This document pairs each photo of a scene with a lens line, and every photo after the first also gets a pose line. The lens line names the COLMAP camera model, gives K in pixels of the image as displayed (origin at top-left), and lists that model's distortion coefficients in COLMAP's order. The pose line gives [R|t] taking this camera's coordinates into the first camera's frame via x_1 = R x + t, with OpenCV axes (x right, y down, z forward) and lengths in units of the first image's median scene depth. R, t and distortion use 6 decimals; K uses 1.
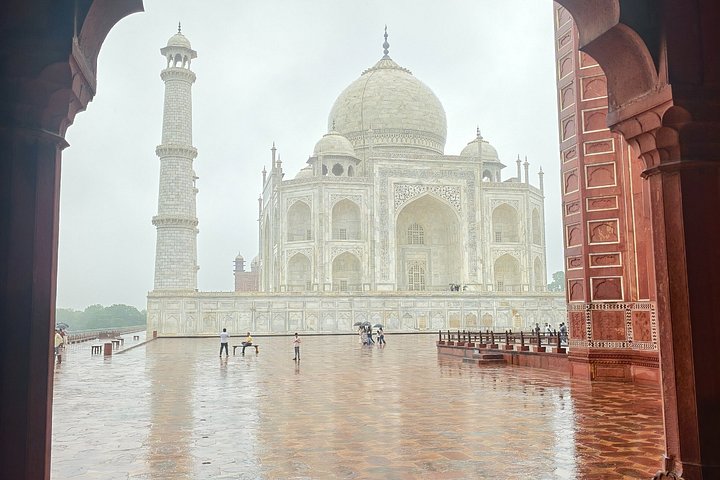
lens RADIAL K [[686.7, 0, 360.0], [0, 686.7, 240.0], [0, 0, 1]] dist [0.035921, -0.002445]
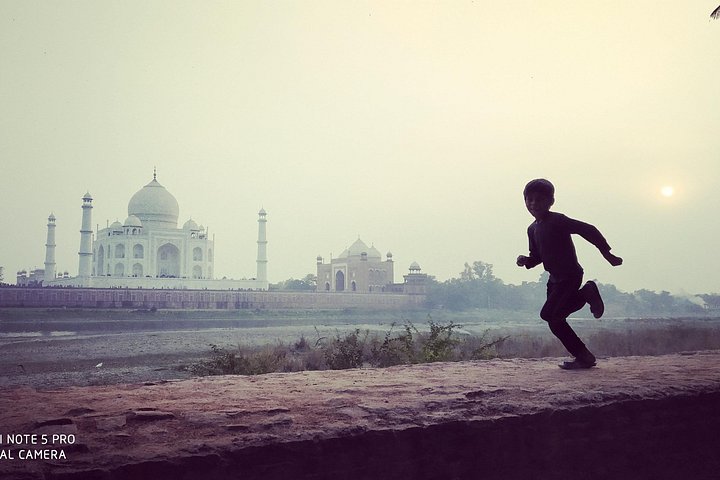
lens RADIAL K [[686.7, 0, 360.0], [0, 686.7, 240.0], [0, 0, 1]] dist [0.035921, -0.002445]
pose [[0.938955, 0.046089, 0.340938, -0.126942], [-0.051859, 0.998624, 0.007825, -0.139753], [-0.340108, -0.025028, 0.940053, -1.891306]]
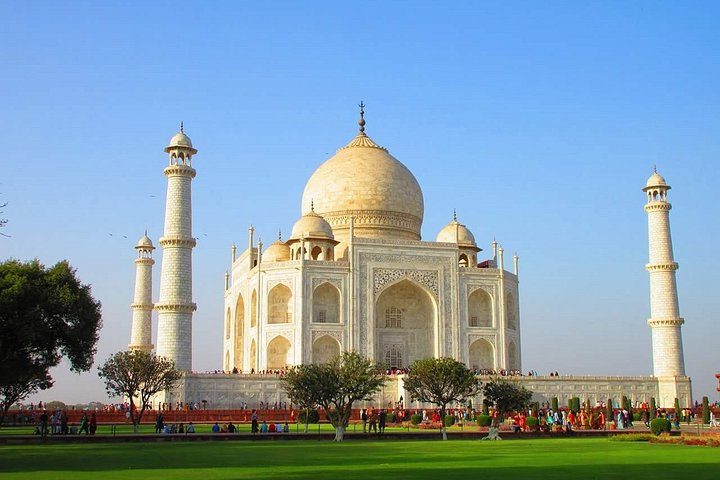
lens RADIAL K [[888.3, 0, 360.0], [0, 888.3, 240.0], [0, 0, 1]] dist [-0.002938, -0.003831]
pose [[0.997821, 0.018110, 0.063444, -0.053886], [-0.013294, 0.997056, -0.075520, -0.023707], [-0.064625, 0.074512, 0.995124, -0.314958]]
